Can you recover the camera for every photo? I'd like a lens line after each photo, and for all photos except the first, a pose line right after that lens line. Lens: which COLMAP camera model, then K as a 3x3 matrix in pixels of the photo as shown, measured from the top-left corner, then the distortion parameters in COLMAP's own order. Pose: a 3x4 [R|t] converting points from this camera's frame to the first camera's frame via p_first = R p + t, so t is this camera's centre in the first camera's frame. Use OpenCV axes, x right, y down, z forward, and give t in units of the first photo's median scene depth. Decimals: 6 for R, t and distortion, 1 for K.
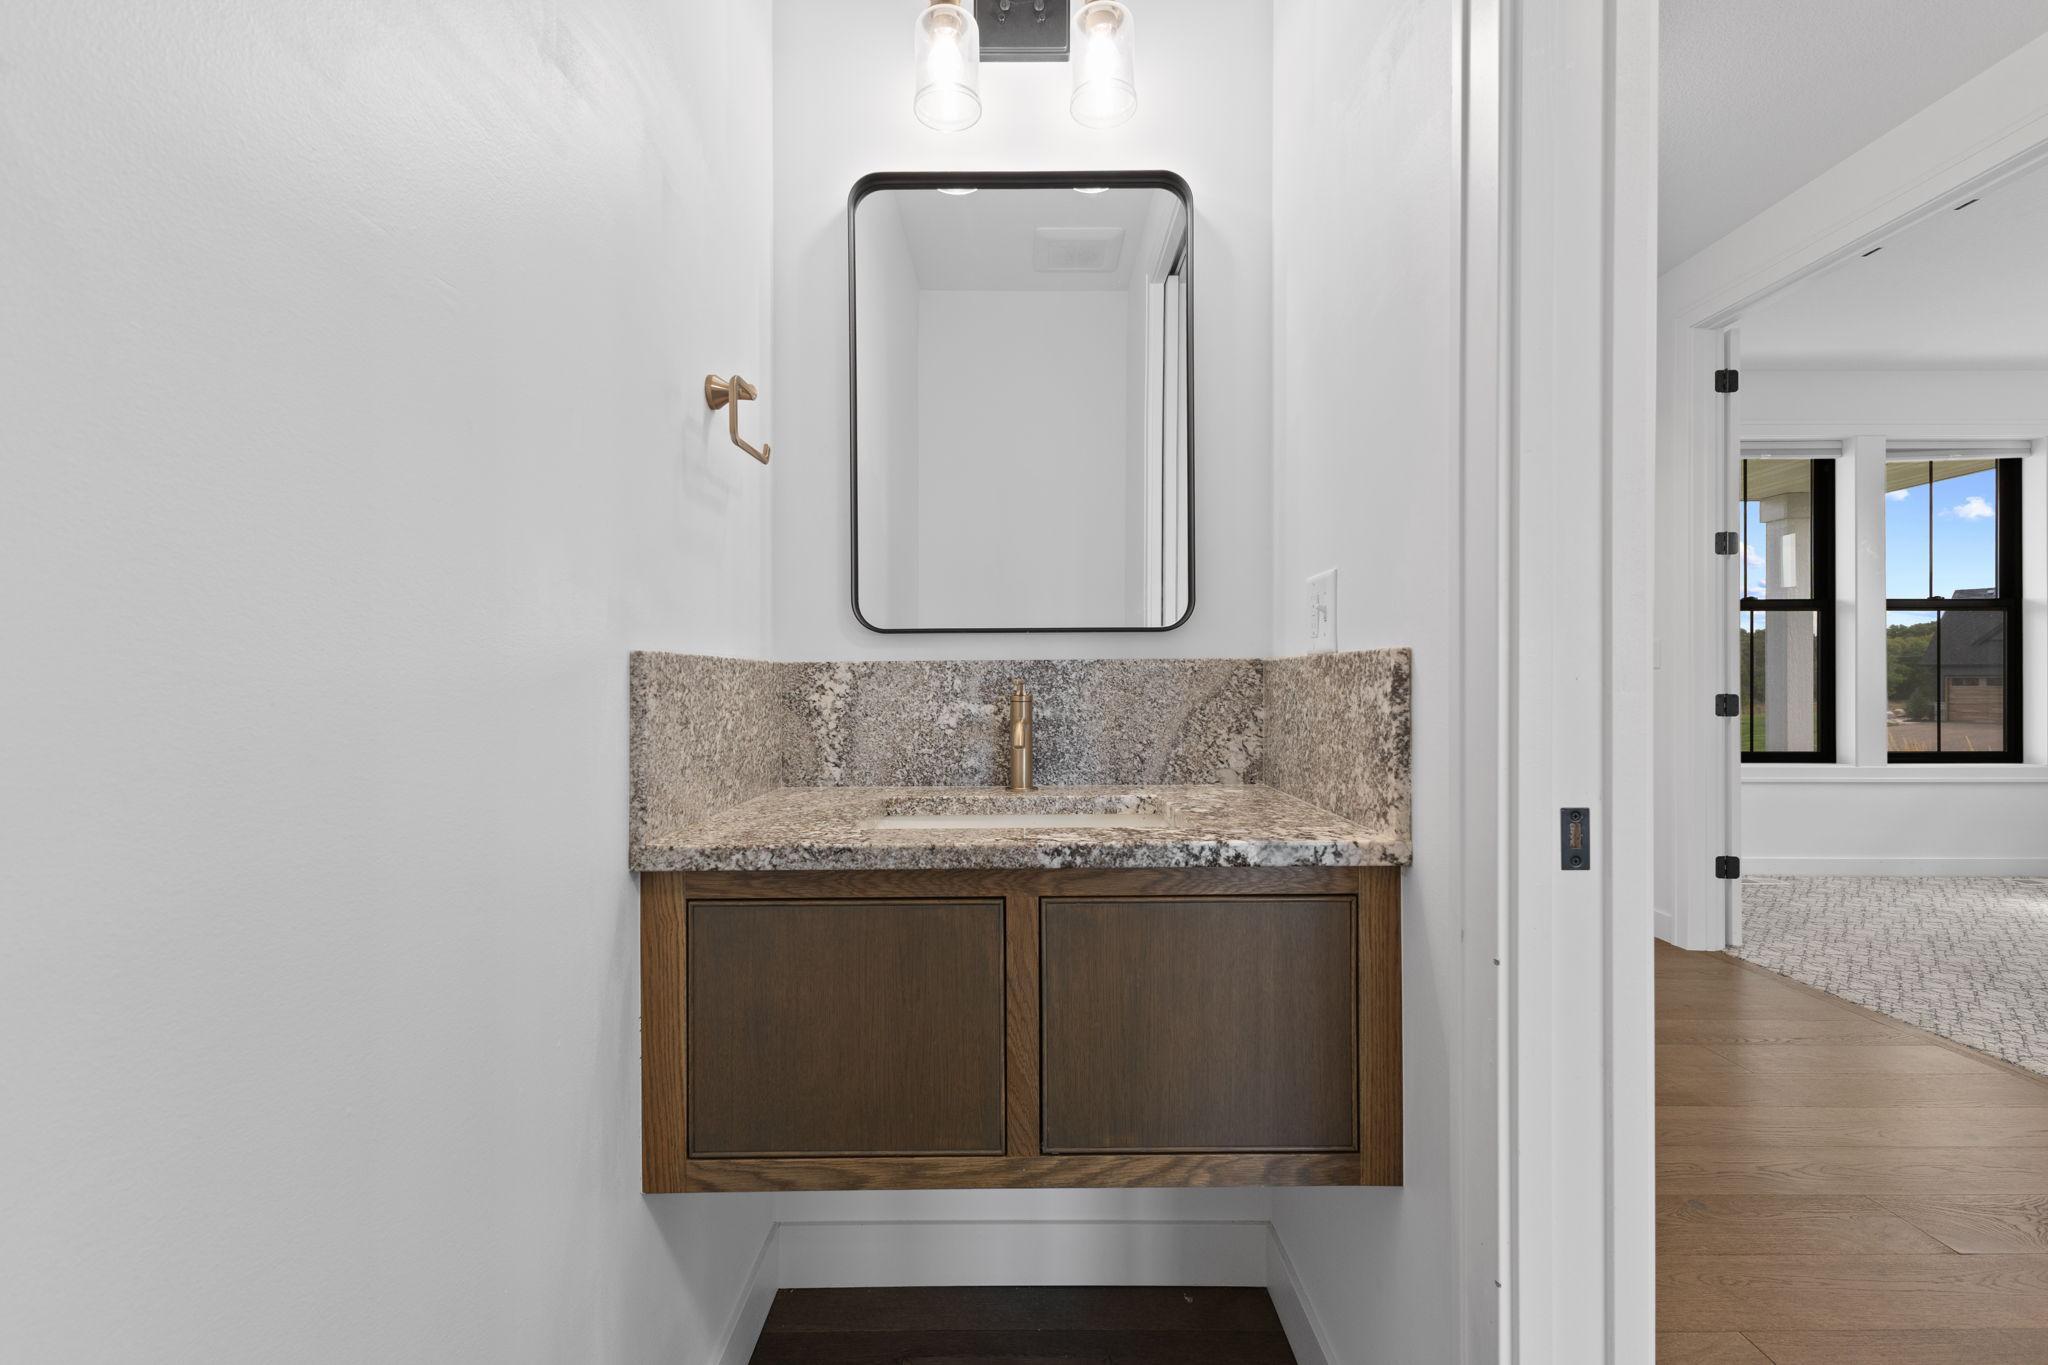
lens RADIAL K [[888.0, 0, 1012.3], [0, 888.0, 673.9], [0, 0, 1]] dist [-0.002385, 0.000386]
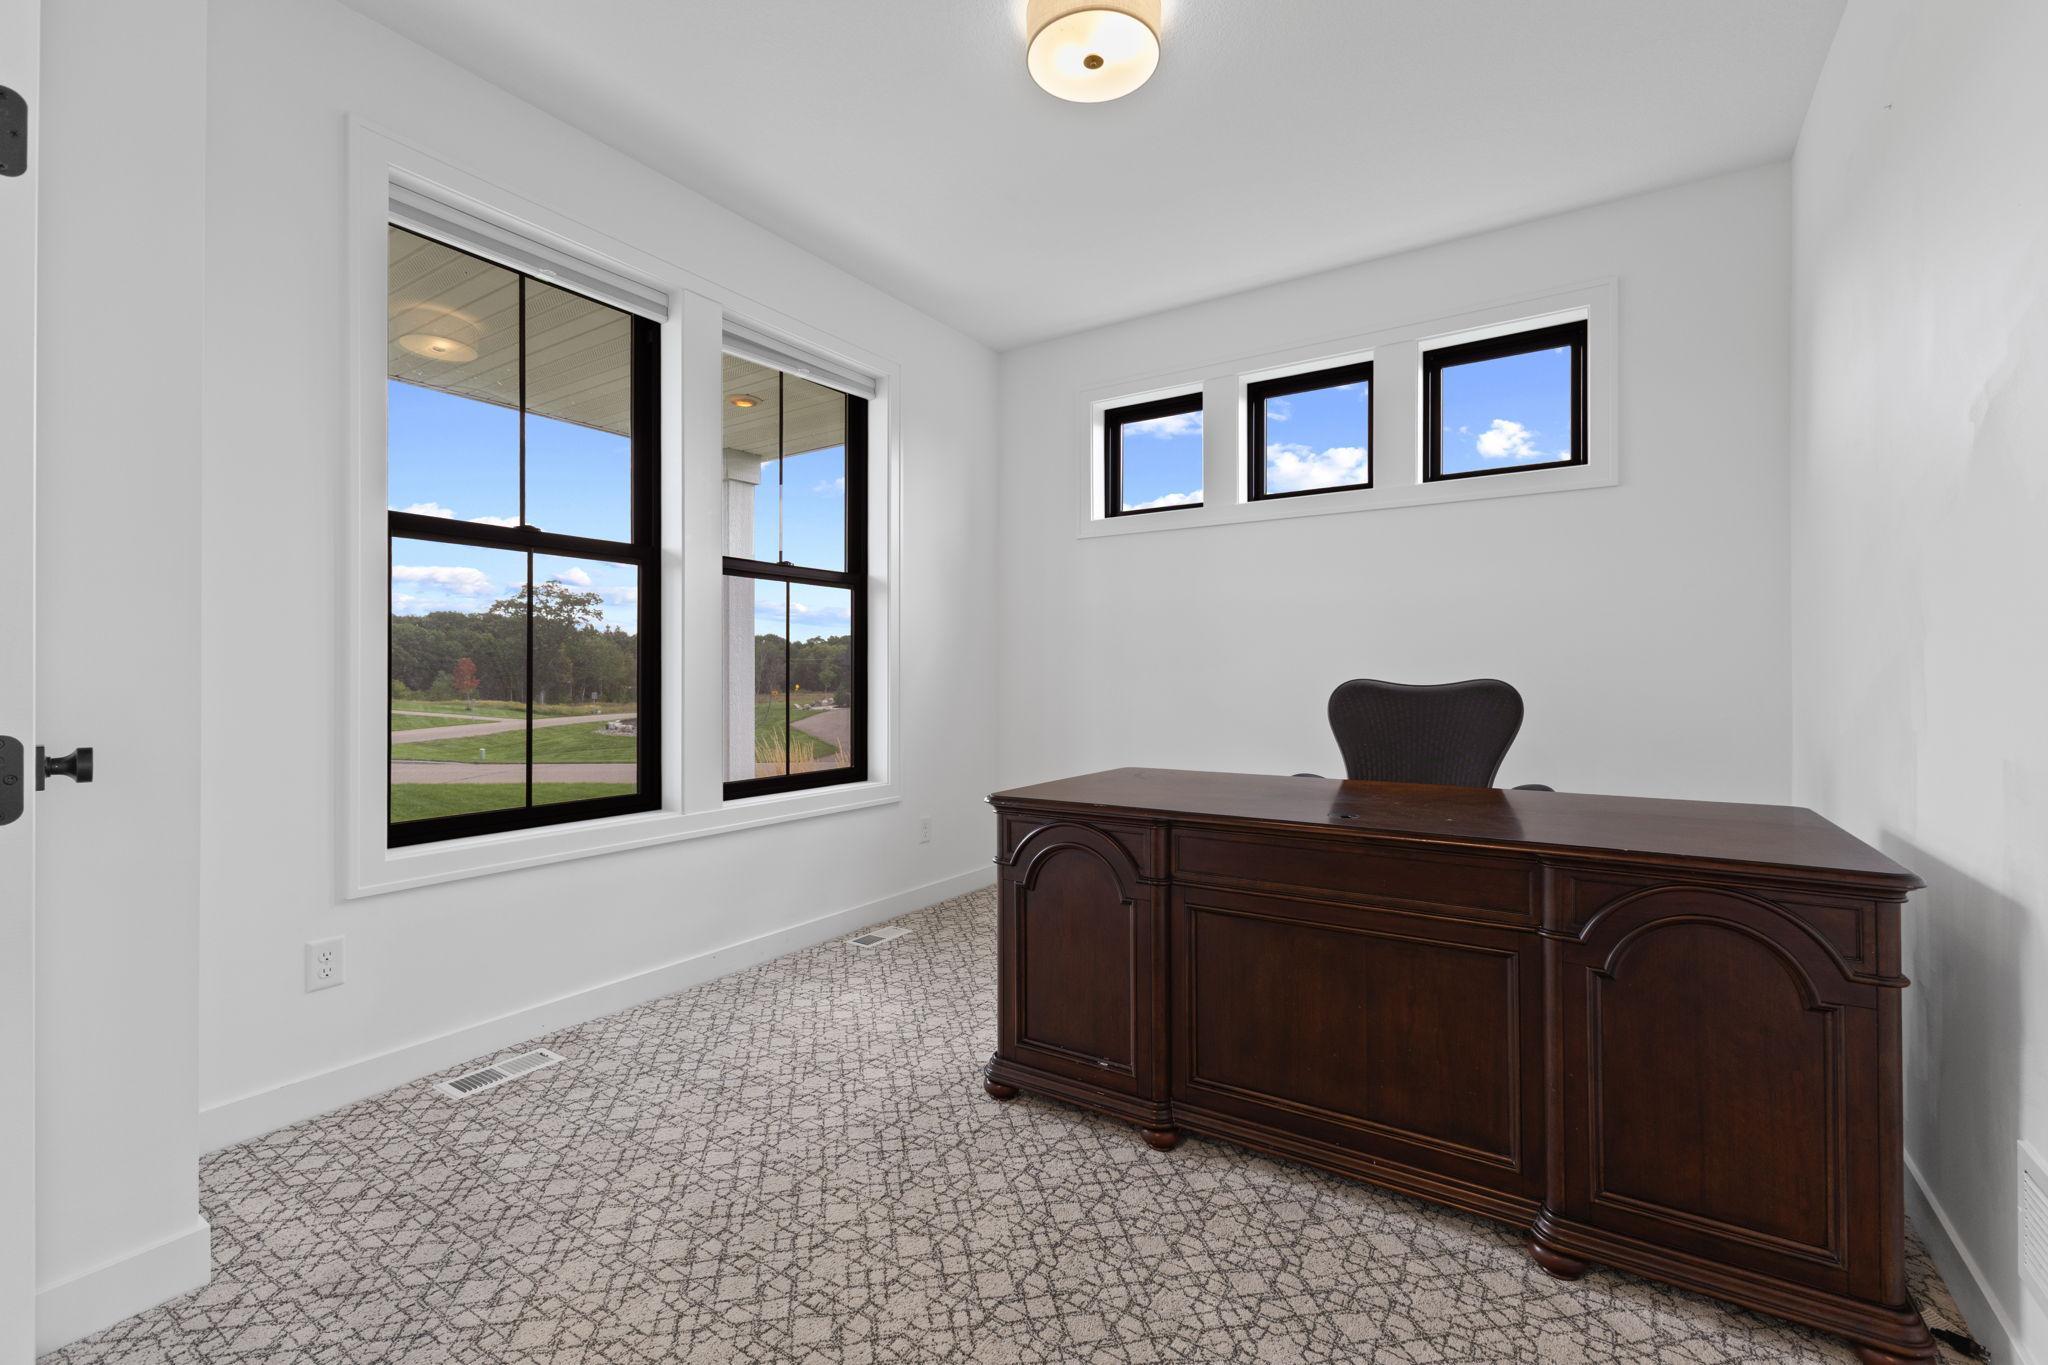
lens RADIAL K [[882.3, 0, 1015.7], [0, 882.3, 672.5], [0, 0, 1]] dist [0.008961, -0.002622]
pose [[0.550148, 0.002736, 0.835063, 0.553869], [-0.003682, 0.999993, -0.000851, 0.003077], [-0.835059, -0.002606, 0.550154, 0.453585]]
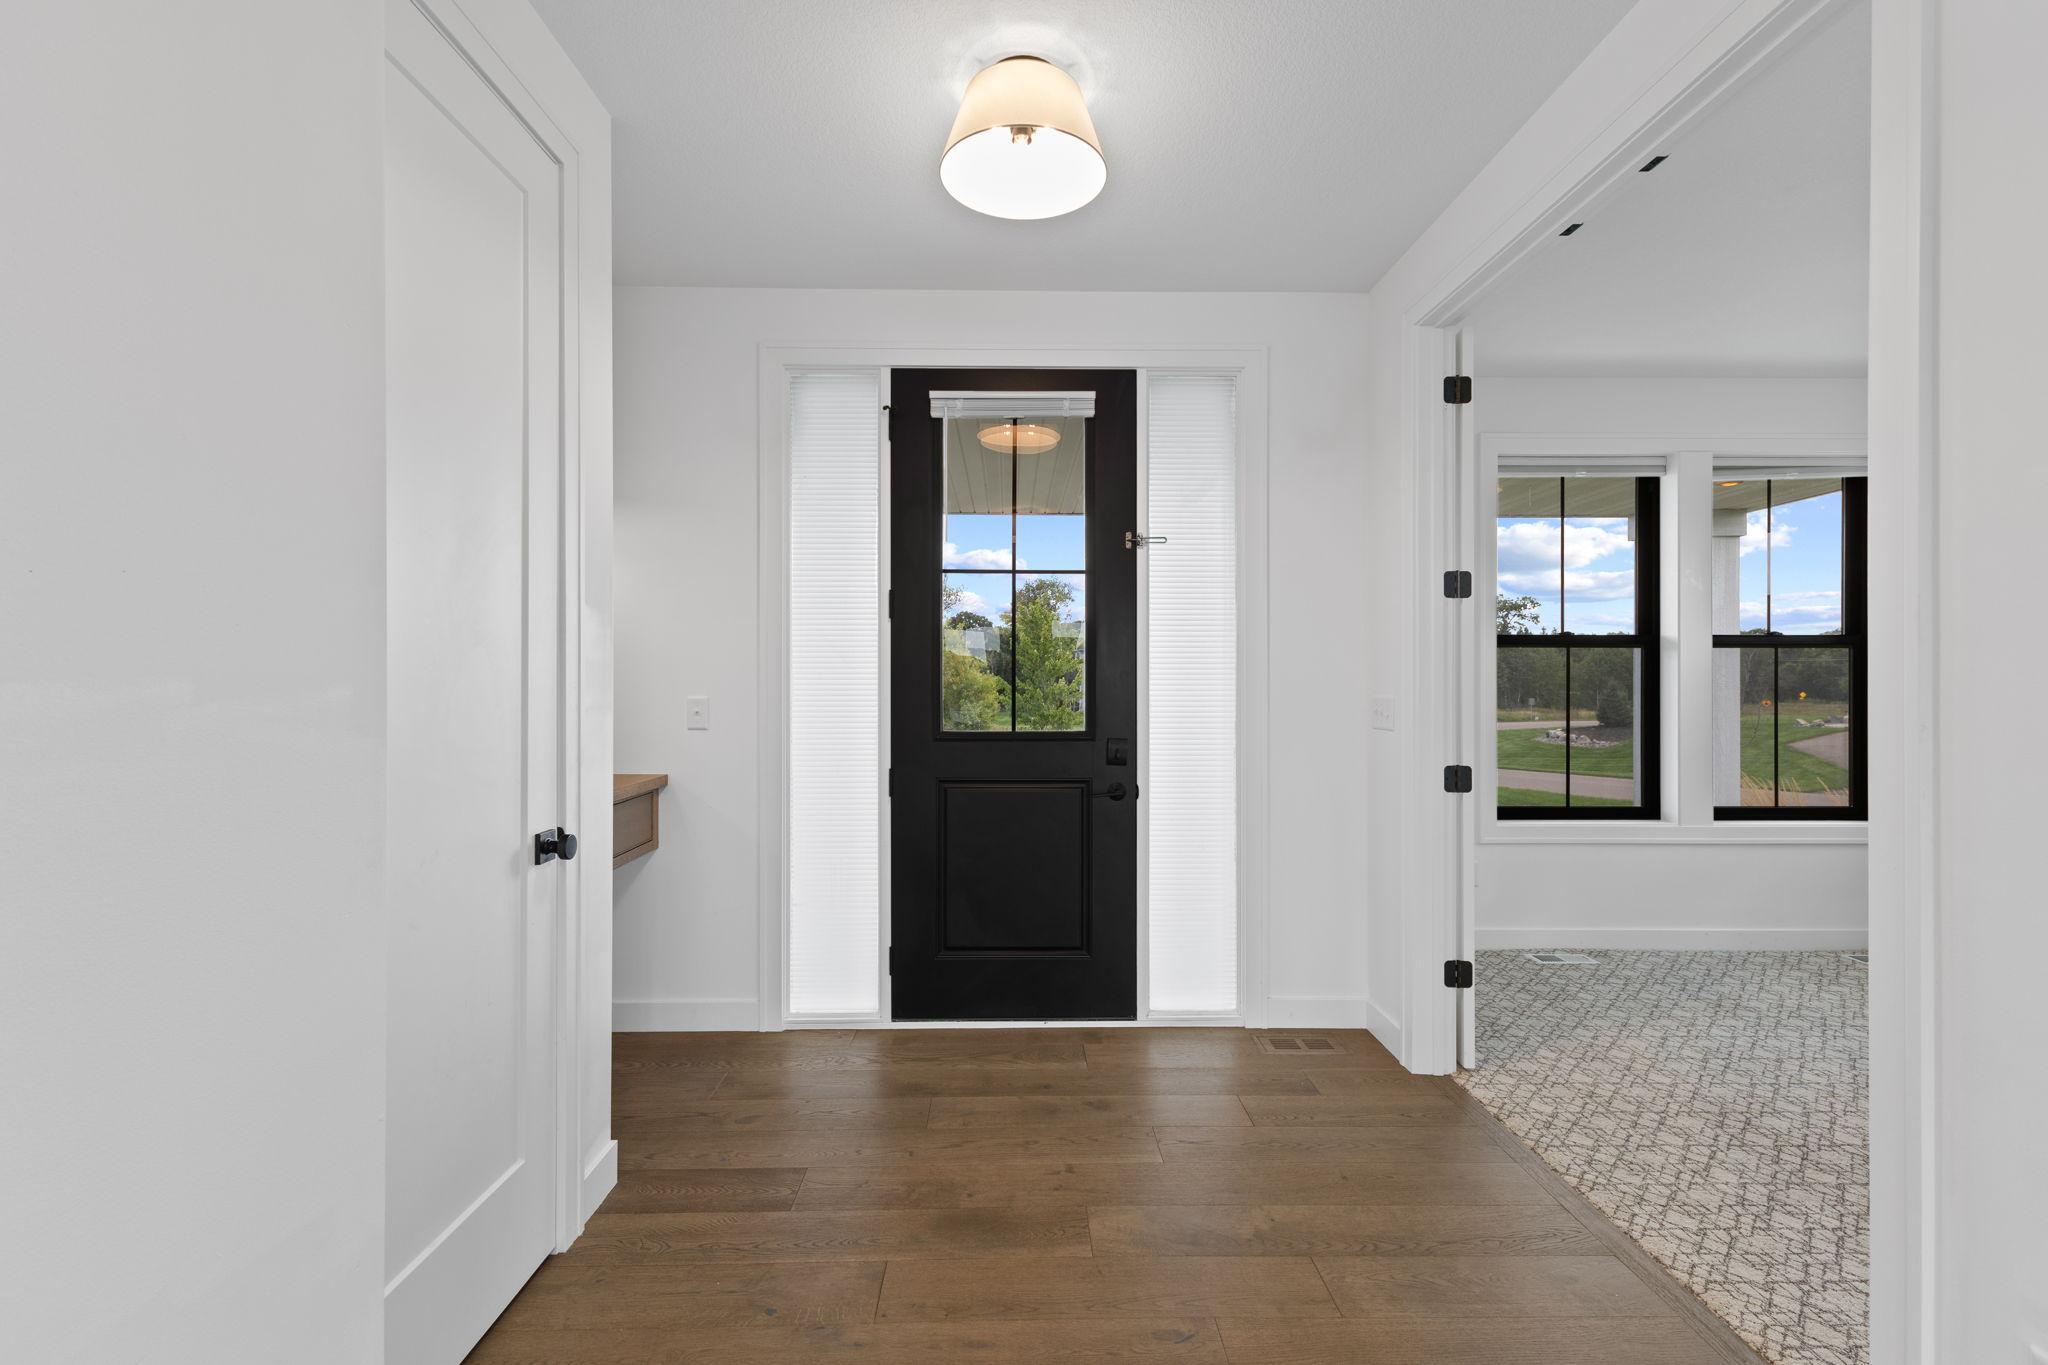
lens RADIAL K [[882.3, 0, 1015.0], [0, 882.3, 674.7], [0, 0, 1]] dist [0.008961, -0.002622]
pose [[0.999802, 0.001020, 0.019884, 0.270375], [-0.001047, 0.999999, 0.001355, -0.045951], [-0.019883, -0.001376, 0.999801, 0.128533]]
